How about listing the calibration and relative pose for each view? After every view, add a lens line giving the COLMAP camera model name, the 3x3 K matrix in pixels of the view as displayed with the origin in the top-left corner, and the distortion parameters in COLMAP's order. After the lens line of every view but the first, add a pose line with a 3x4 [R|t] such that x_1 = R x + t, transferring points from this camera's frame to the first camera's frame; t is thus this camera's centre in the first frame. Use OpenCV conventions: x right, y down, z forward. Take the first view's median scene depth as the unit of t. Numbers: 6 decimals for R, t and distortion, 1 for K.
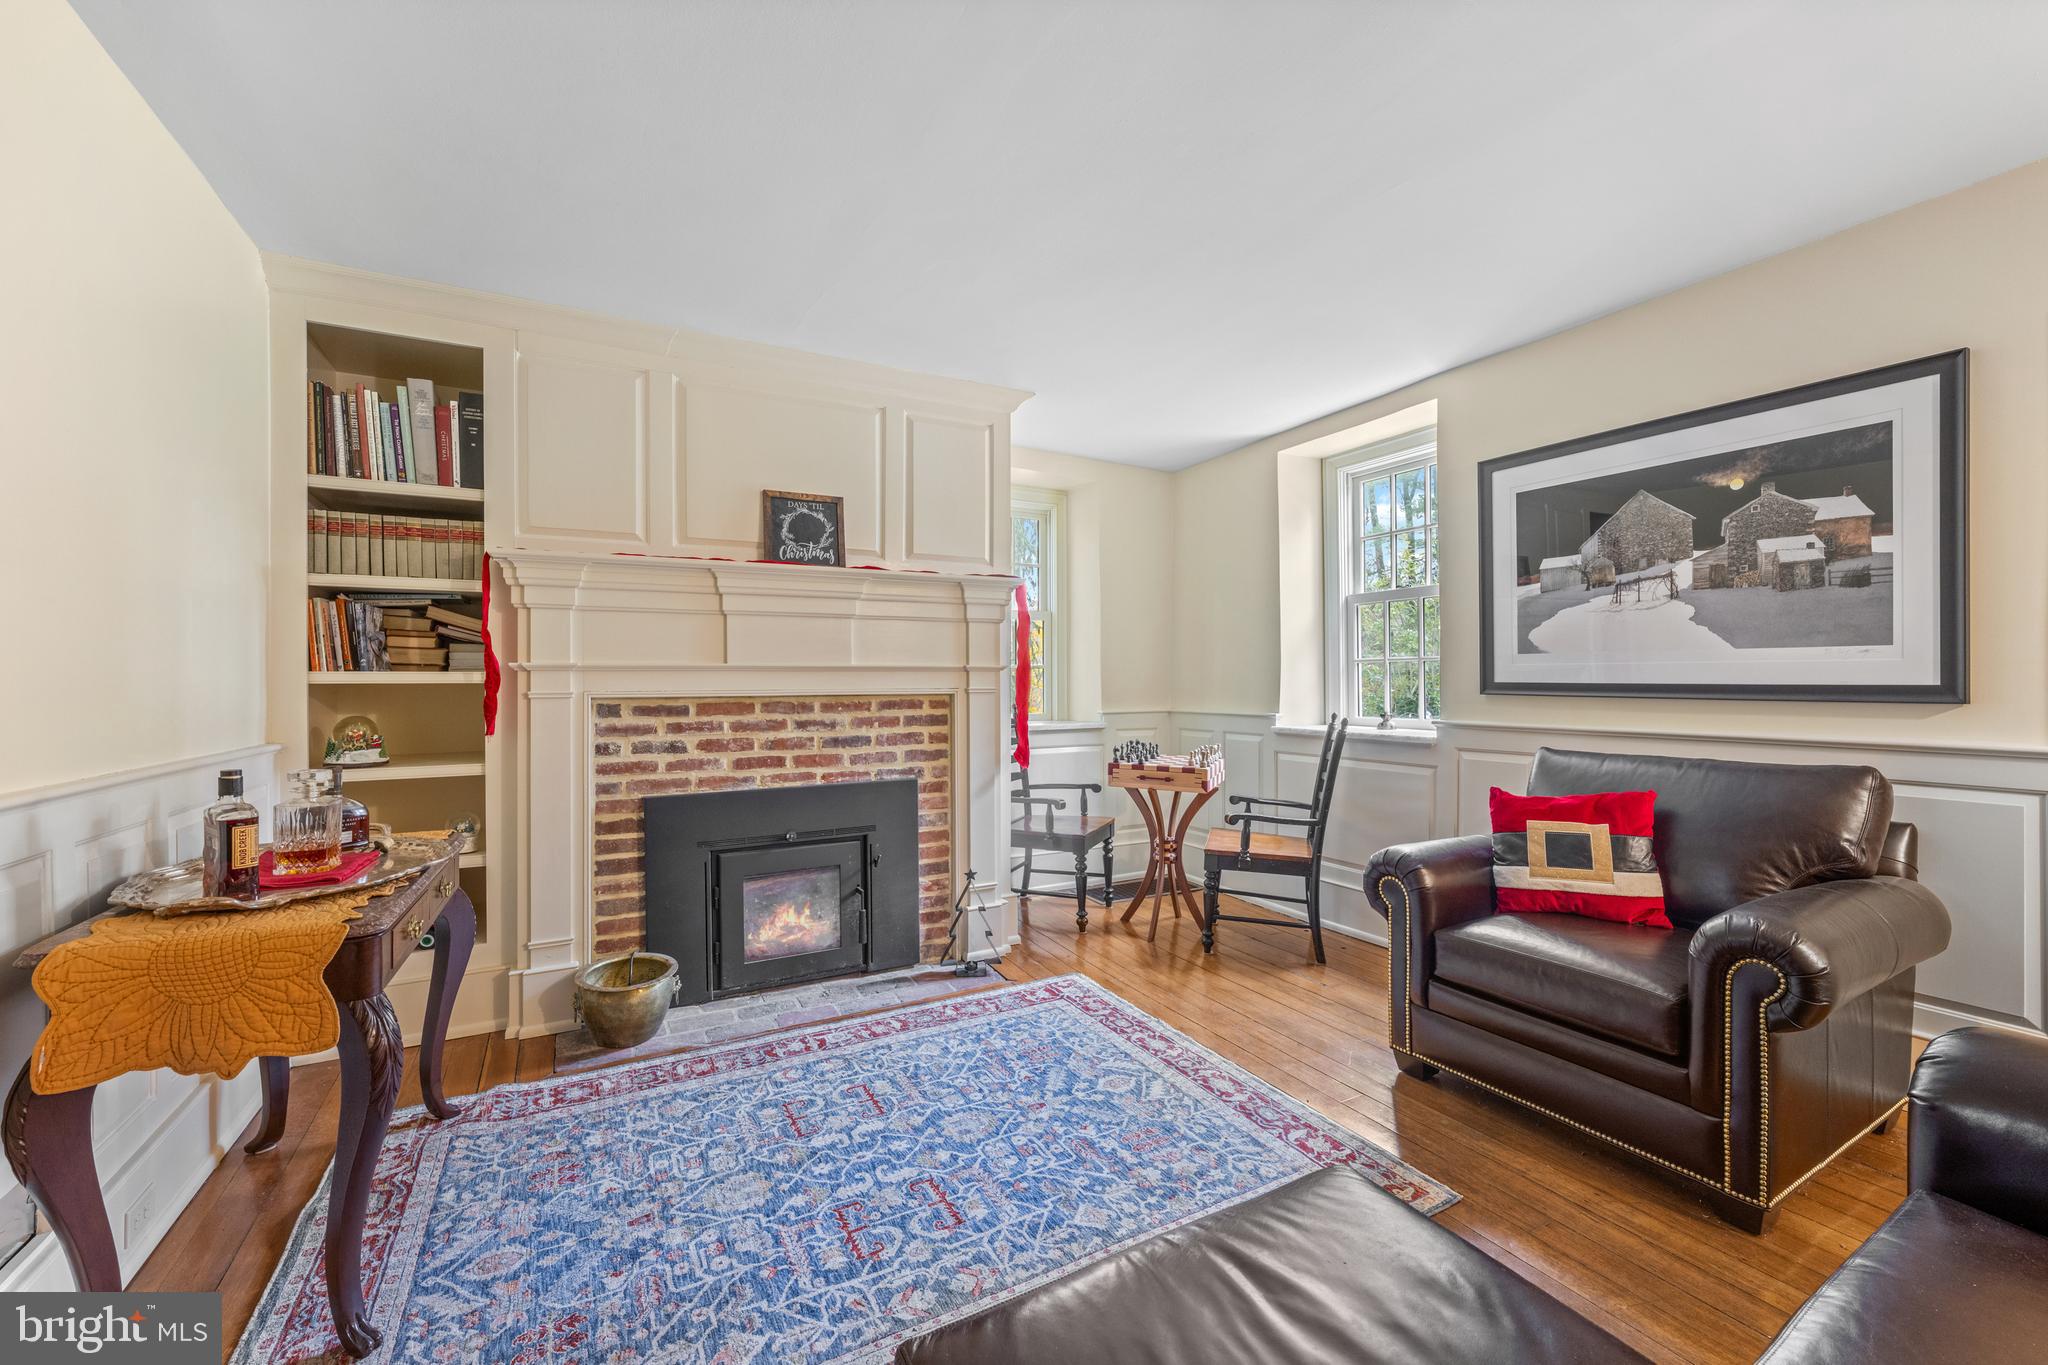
lens RADIAL K [[821.9, 0, 1022.4], [0, 821.9, 679.7], [0, 0, 1]] dist [0.000137, -0.000232]
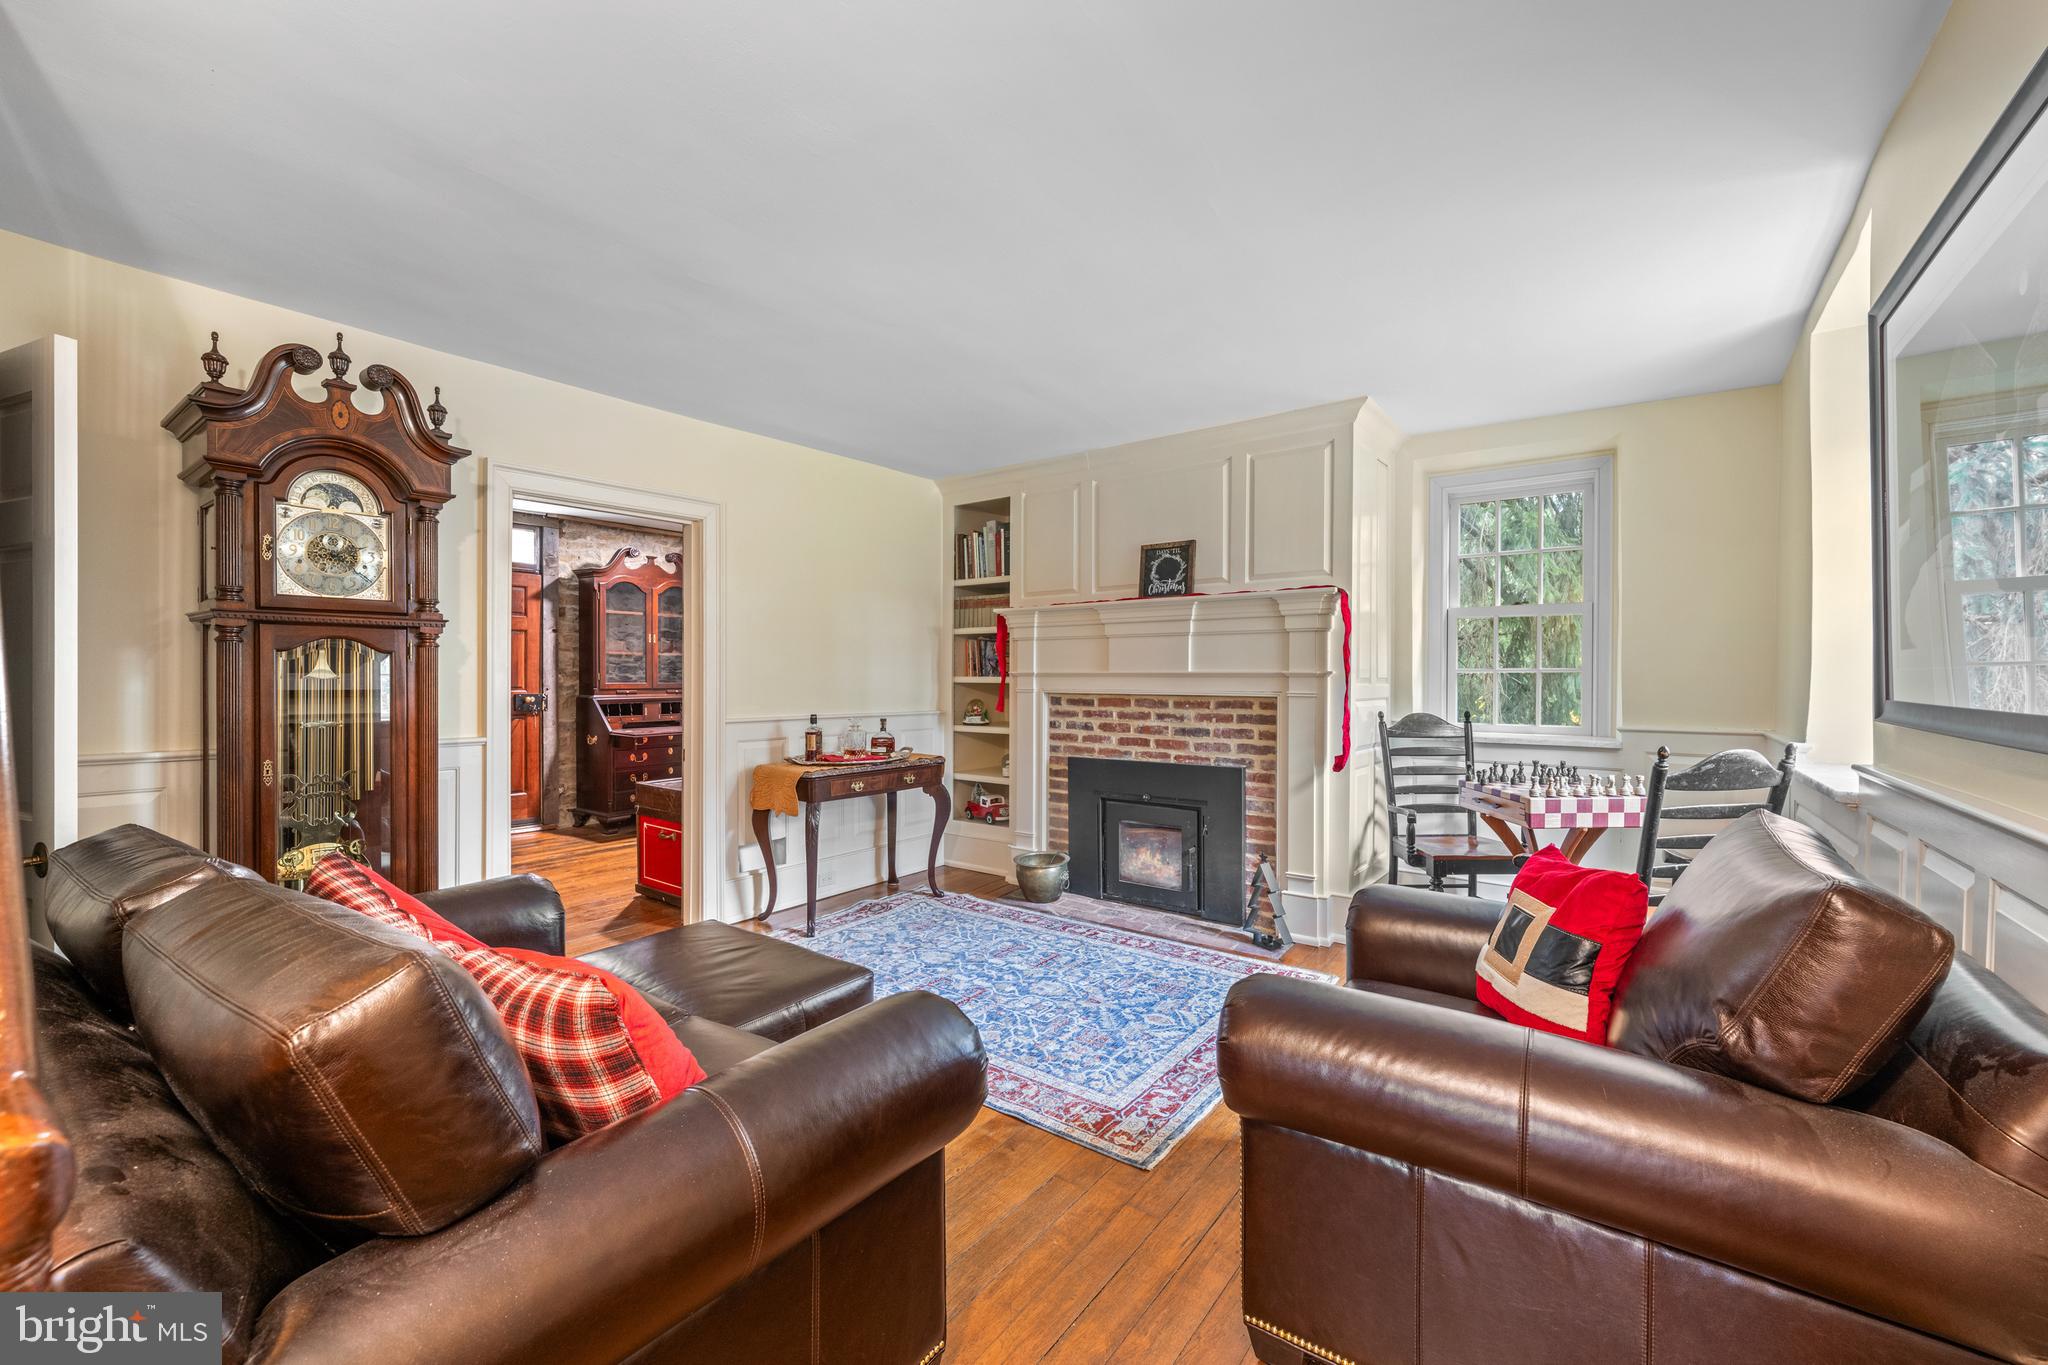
lens RADIAL K [[821.9, 0, 1018.8], [0, 821.9, 683.2], [0, 0, 1]] dist [0.000137, -0.000232]
pose [[0.414843, 0.010931, -0.909827, 0.902928], [-0.005767, 0.999939, 0.009385, -0.011424], [0.909875, 0.001354, 0.414881, 0.248961]]
